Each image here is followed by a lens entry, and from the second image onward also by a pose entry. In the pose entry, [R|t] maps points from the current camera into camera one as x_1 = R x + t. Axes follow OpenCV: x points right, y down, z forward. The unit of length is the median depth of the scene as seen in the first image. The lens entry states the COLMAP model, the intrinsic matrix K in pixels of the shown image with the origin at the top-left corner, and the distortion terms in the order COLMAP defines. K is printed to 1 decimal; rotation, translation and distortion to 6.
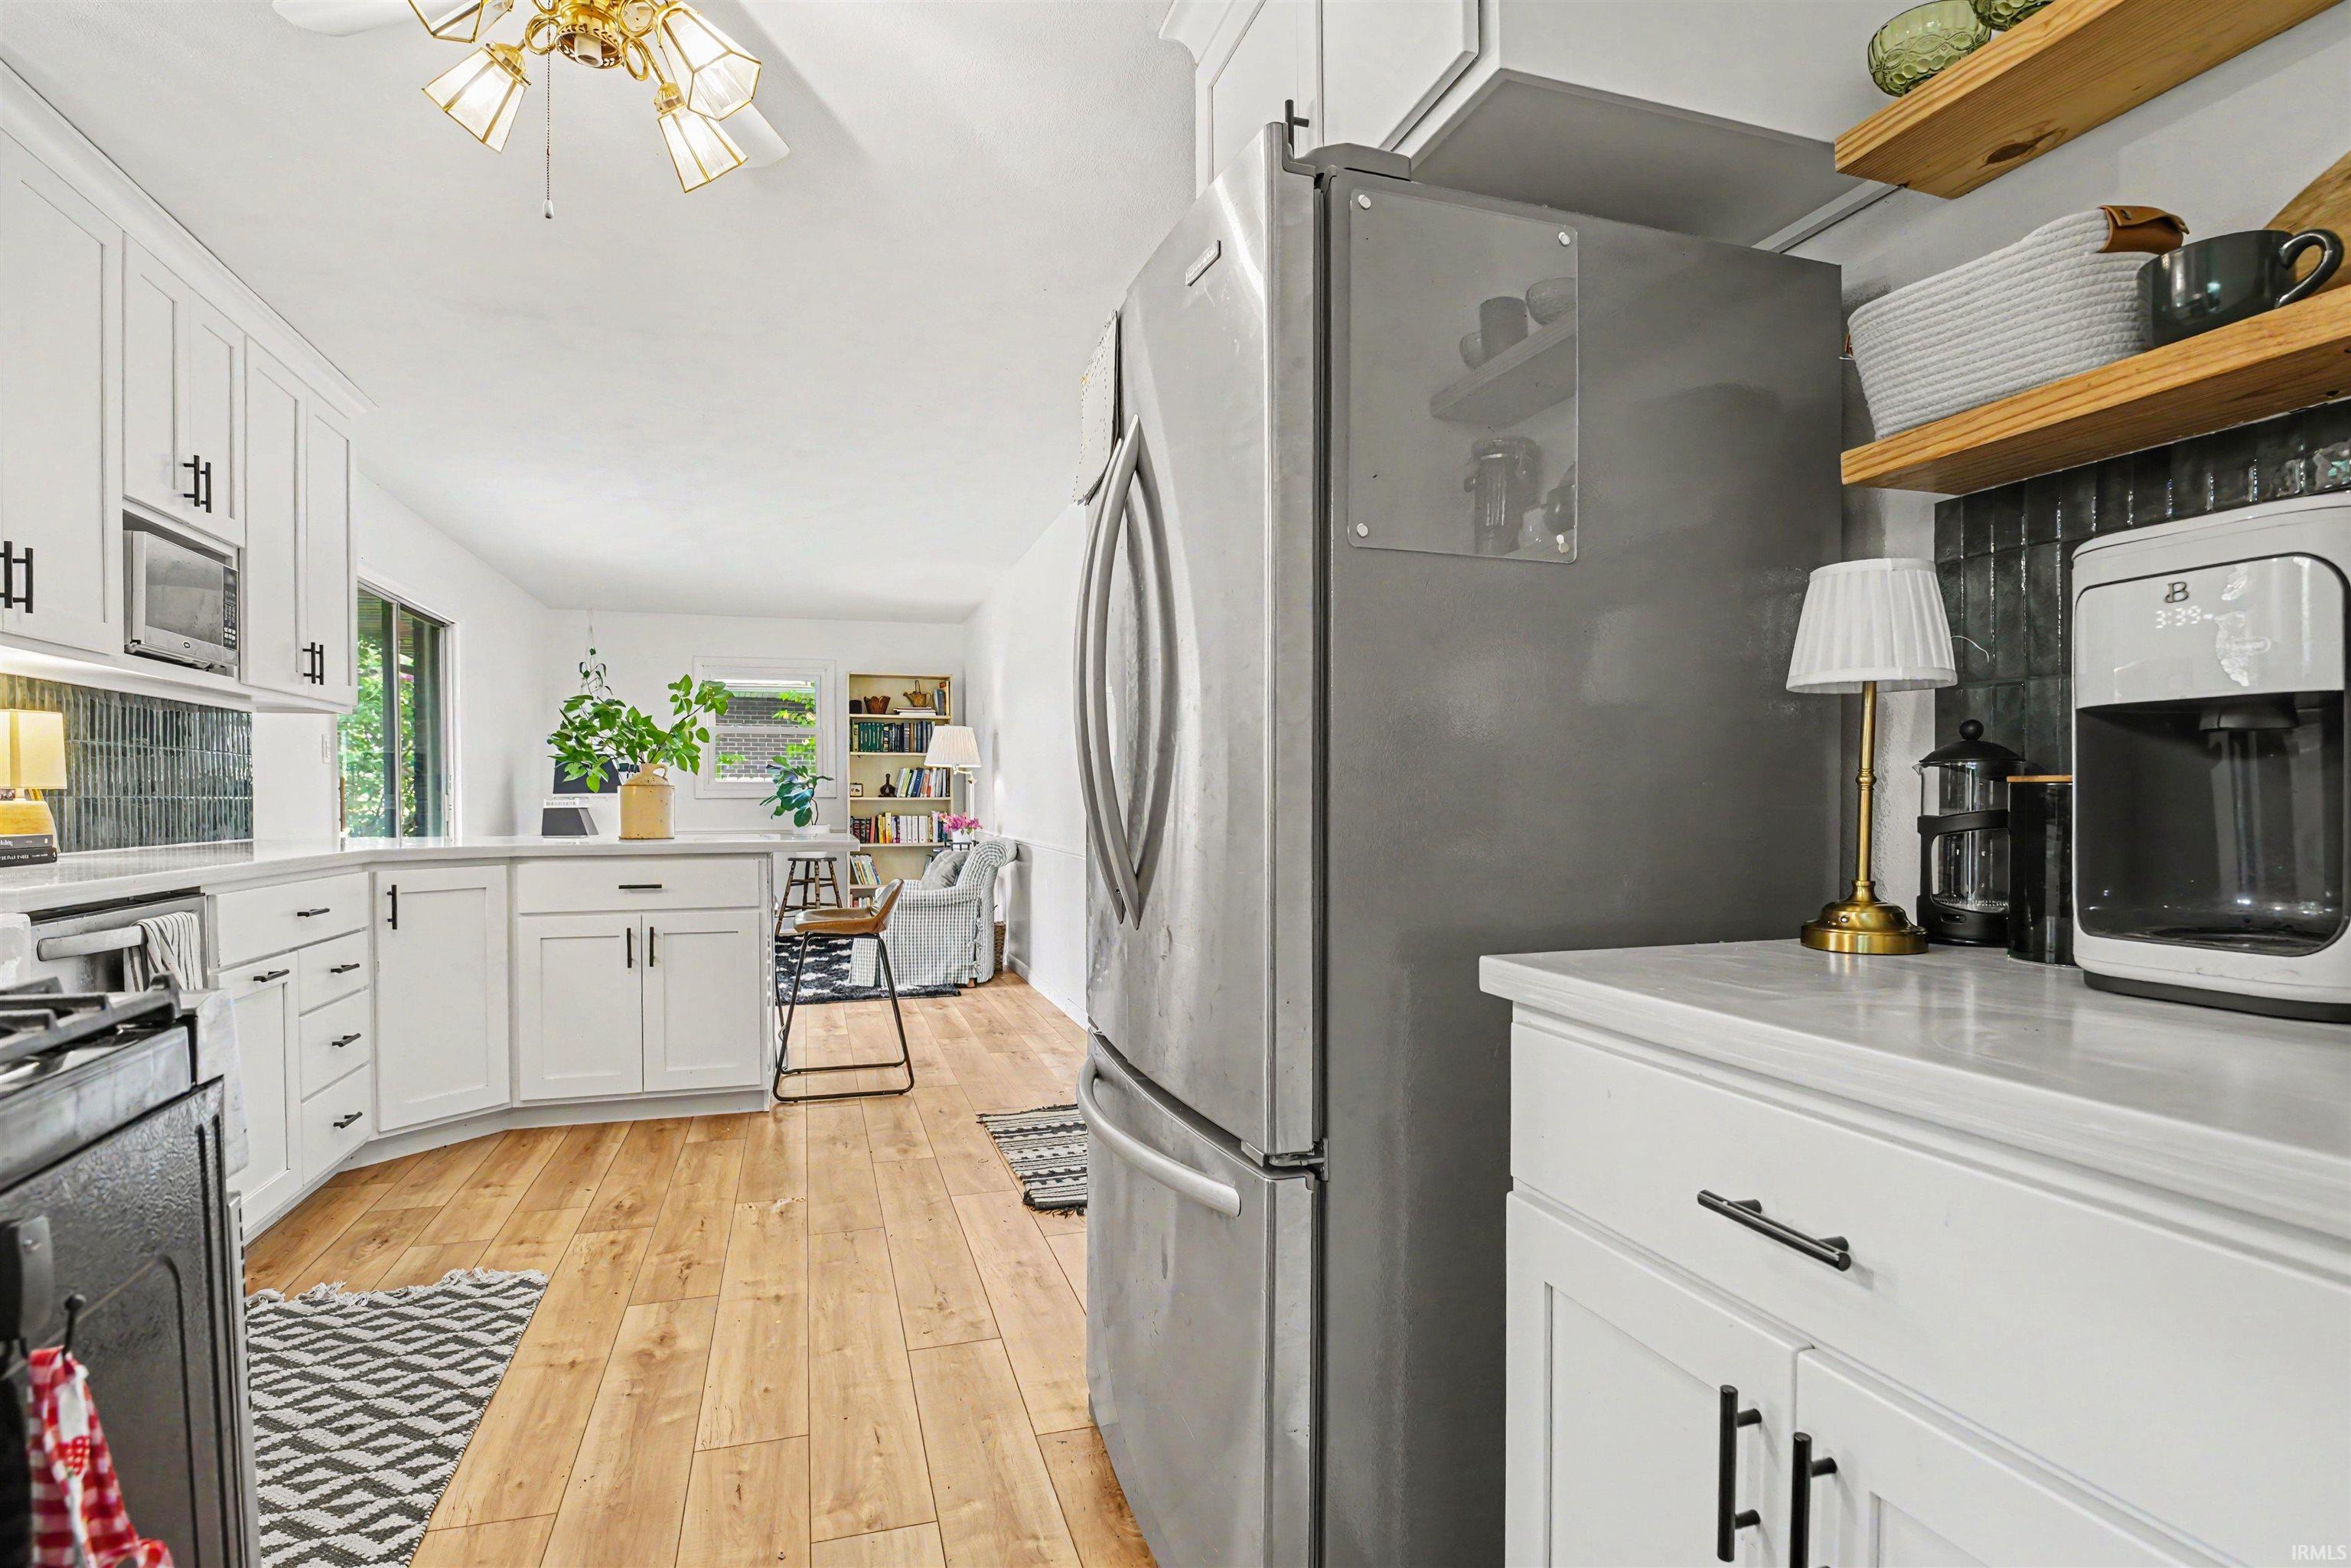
lens RADIAL K [[1164.5, 0, 1194.5], [0, 1164.5, 829.8], [0, 0, 1]] dist [-0.043864, 0.005420]
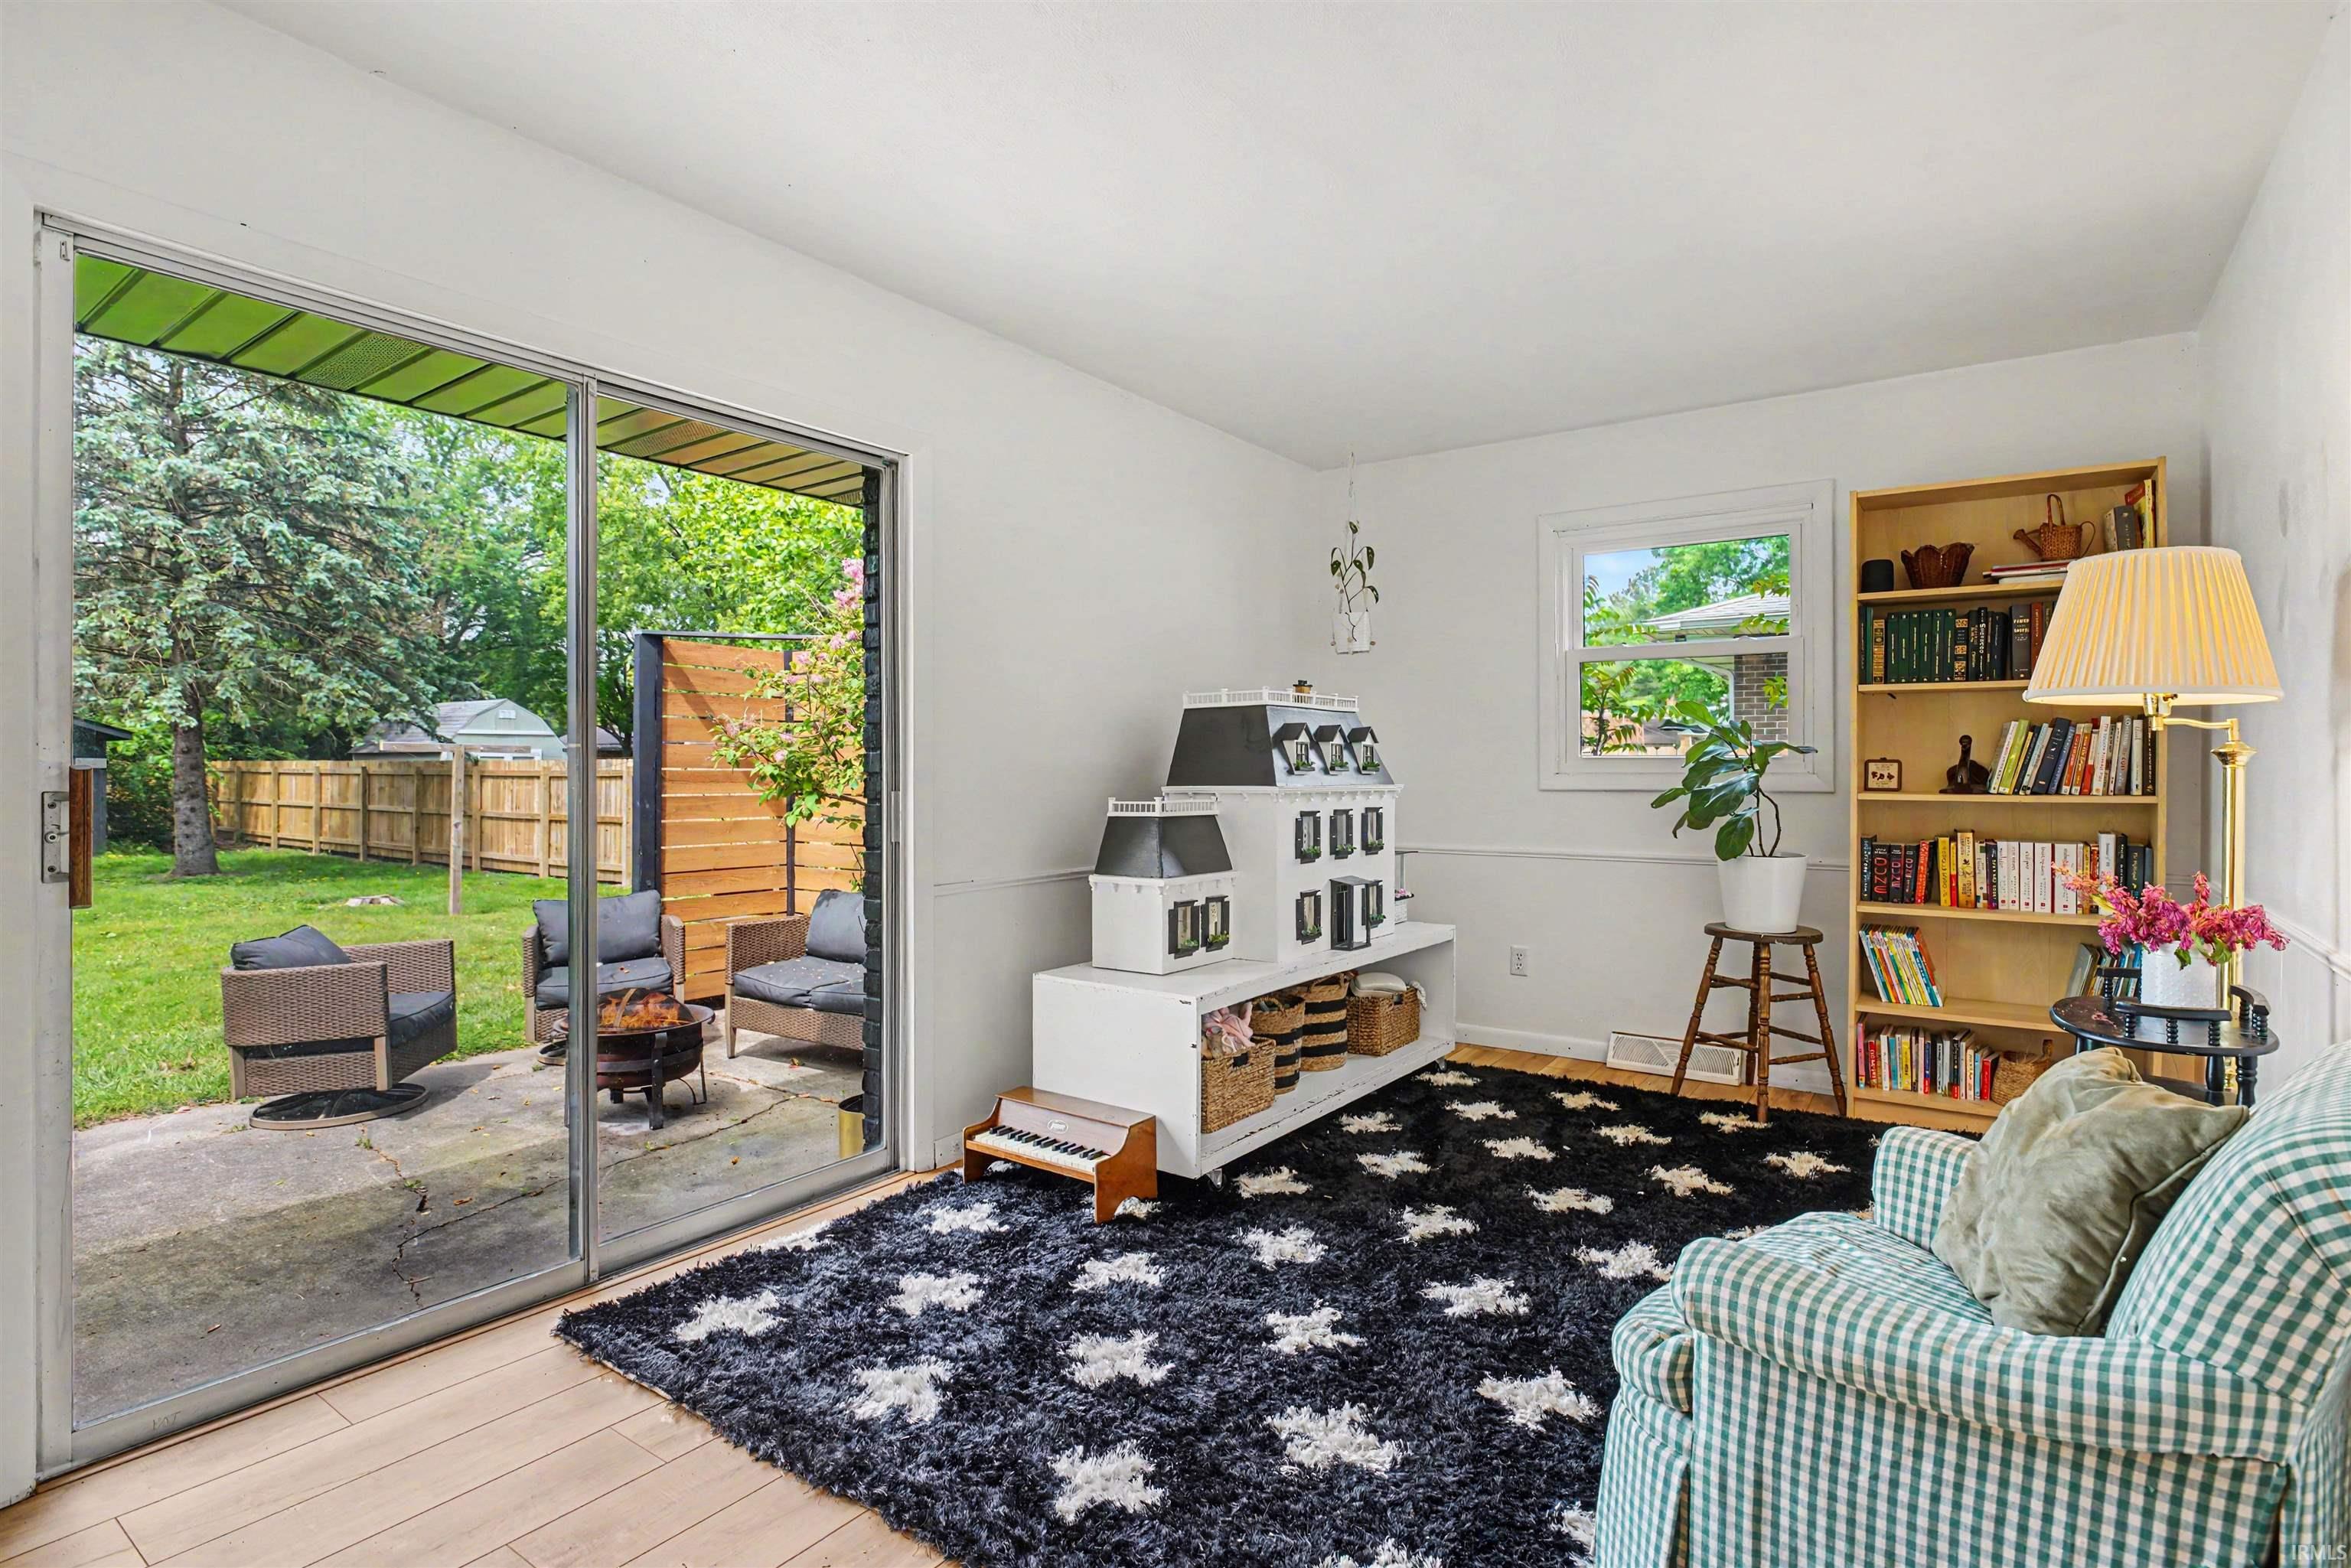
lens RADIAL K [[1164.5, 0, 1154.6], [0, 1164.5, 787.9], [0, 0, 1]] dist [-0.043864, 0.005420]
pose [[0.583204, 0.009200, -0.812274, -0.304257], [-0.019288, 0.999811, -0.002524, -0.067131], [0.812097, 0.017139, 0.583271, 1.543866]]
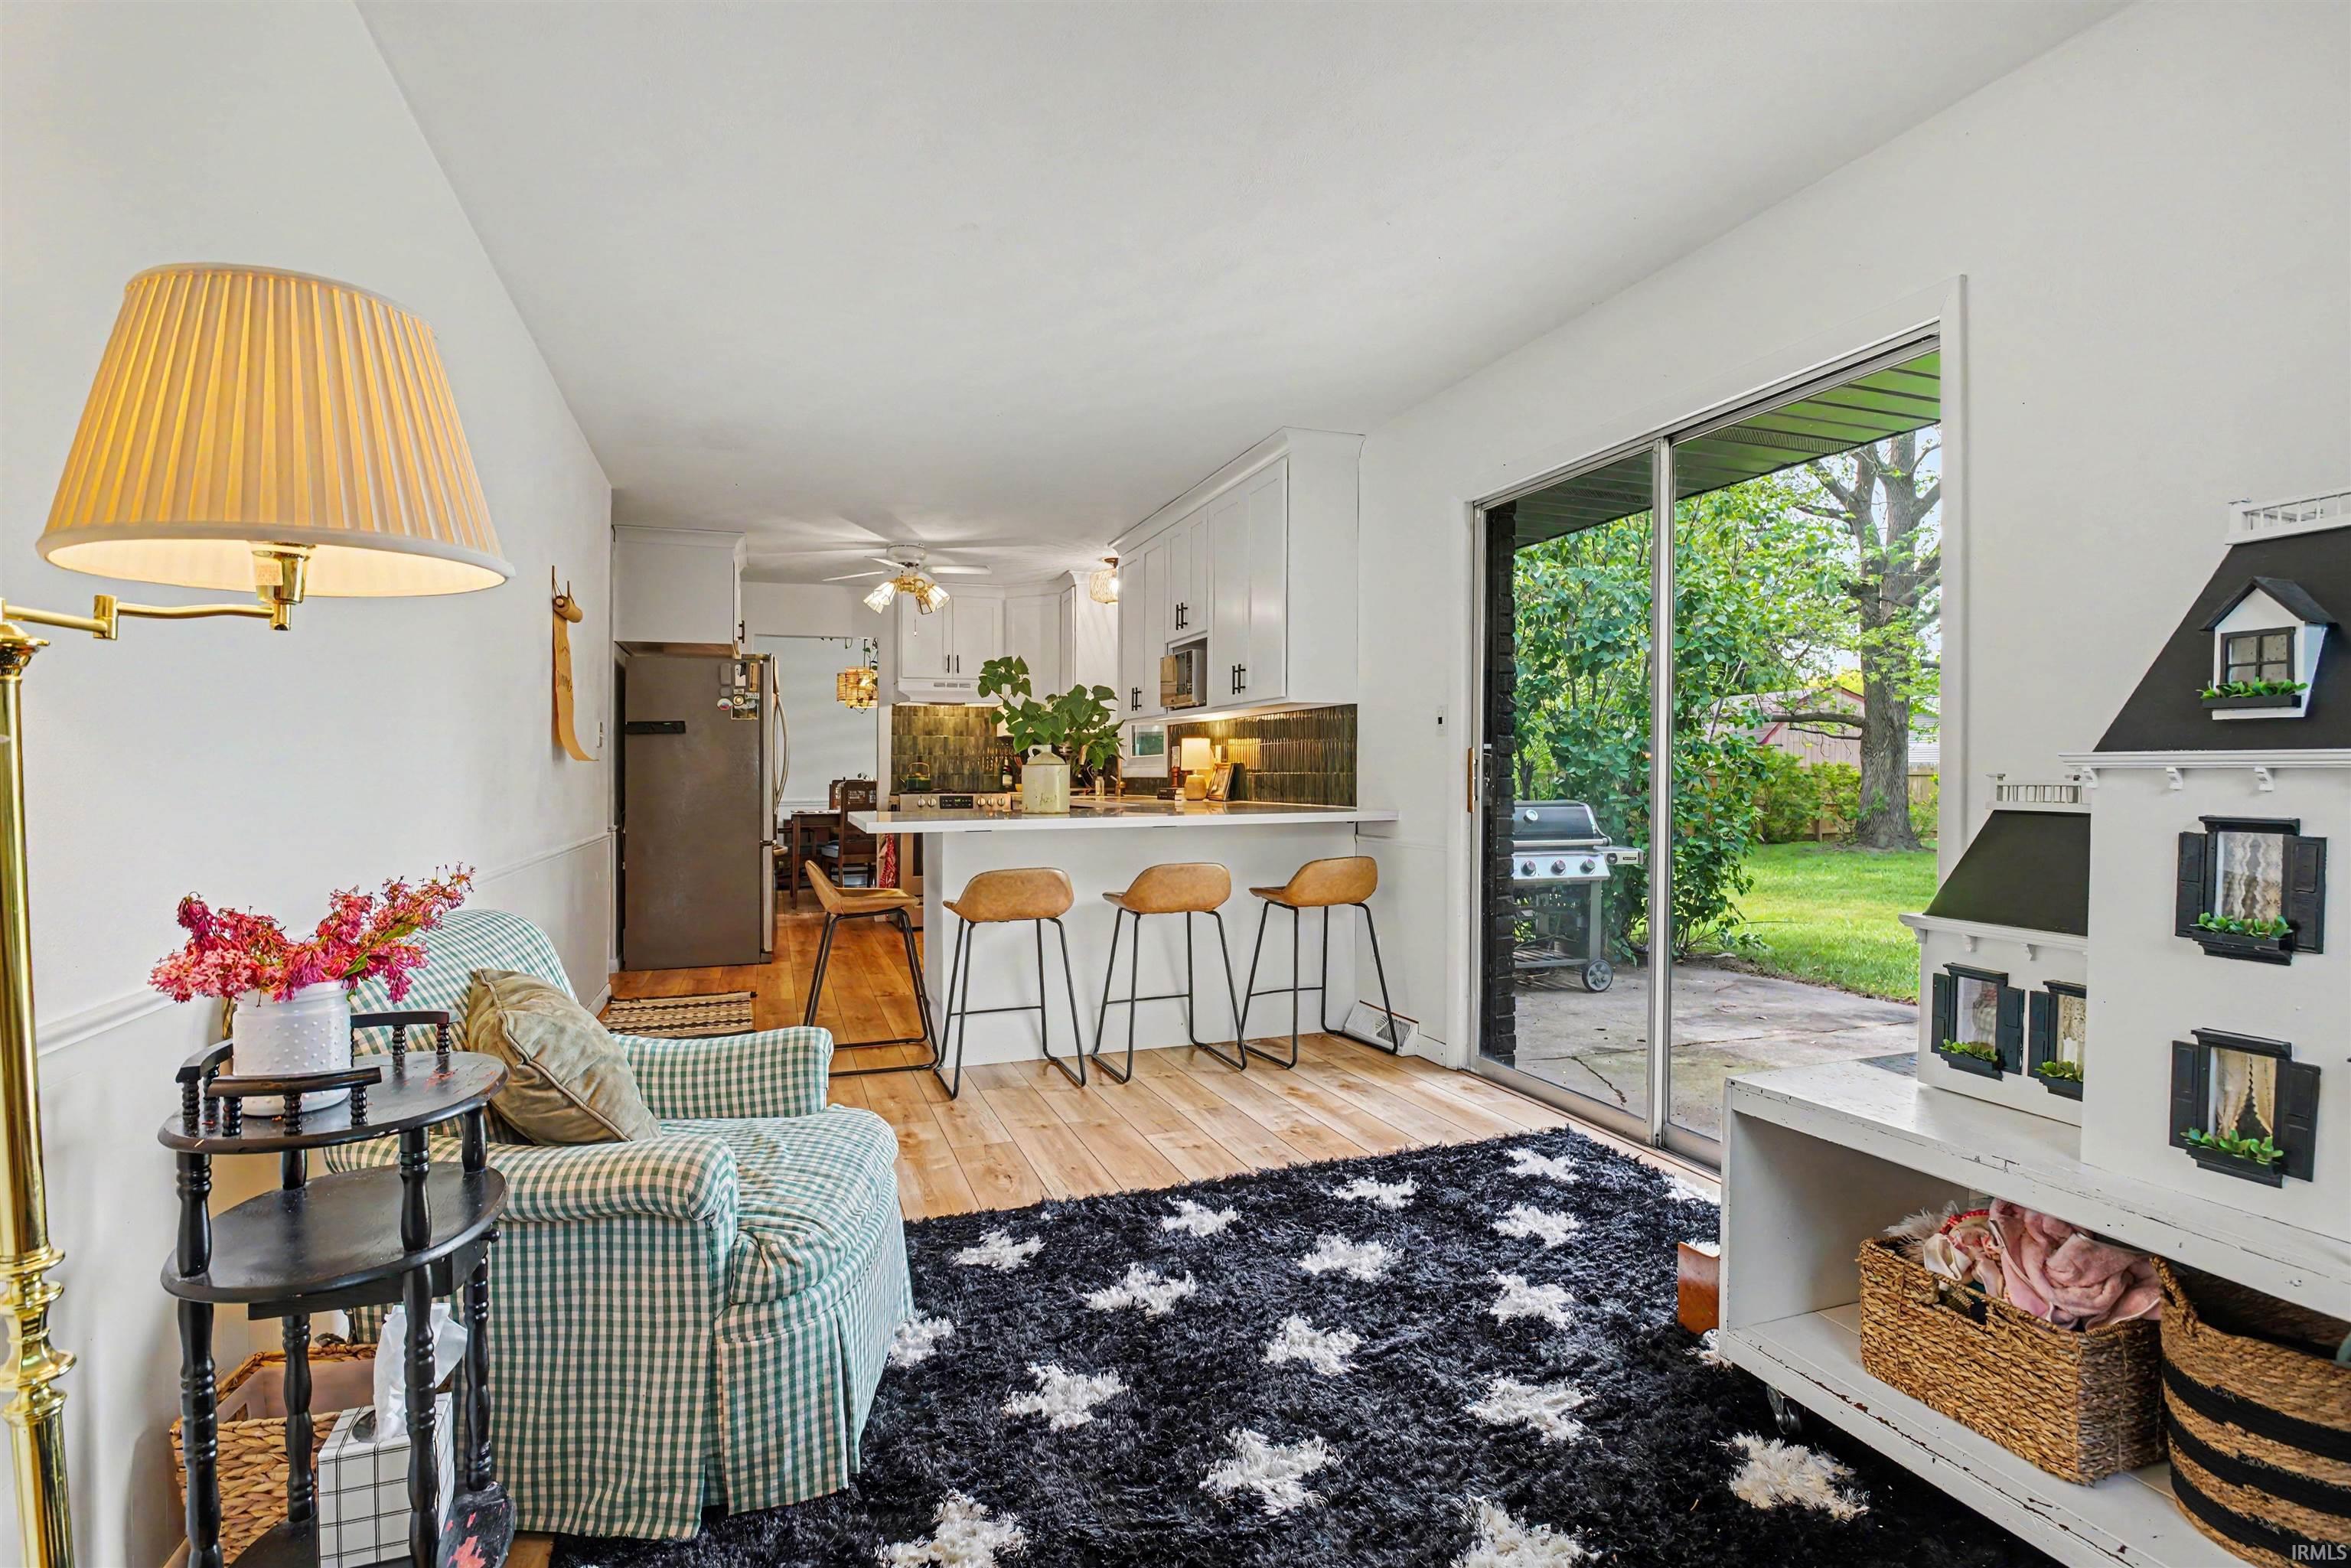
lens RADIAL K [[1164.5, 0, 1185.8], [0, 1164.5, 782.3], [0, 0, 1]] dist [-0.043864, 0.005420]
pose [[-0.999780, 0.007805, -0.019465, -0.972569], [0.007094, 0.999315, 0.036309, -0.084979], [0.019735, 0.036163, -0.999151, 3.279446]]
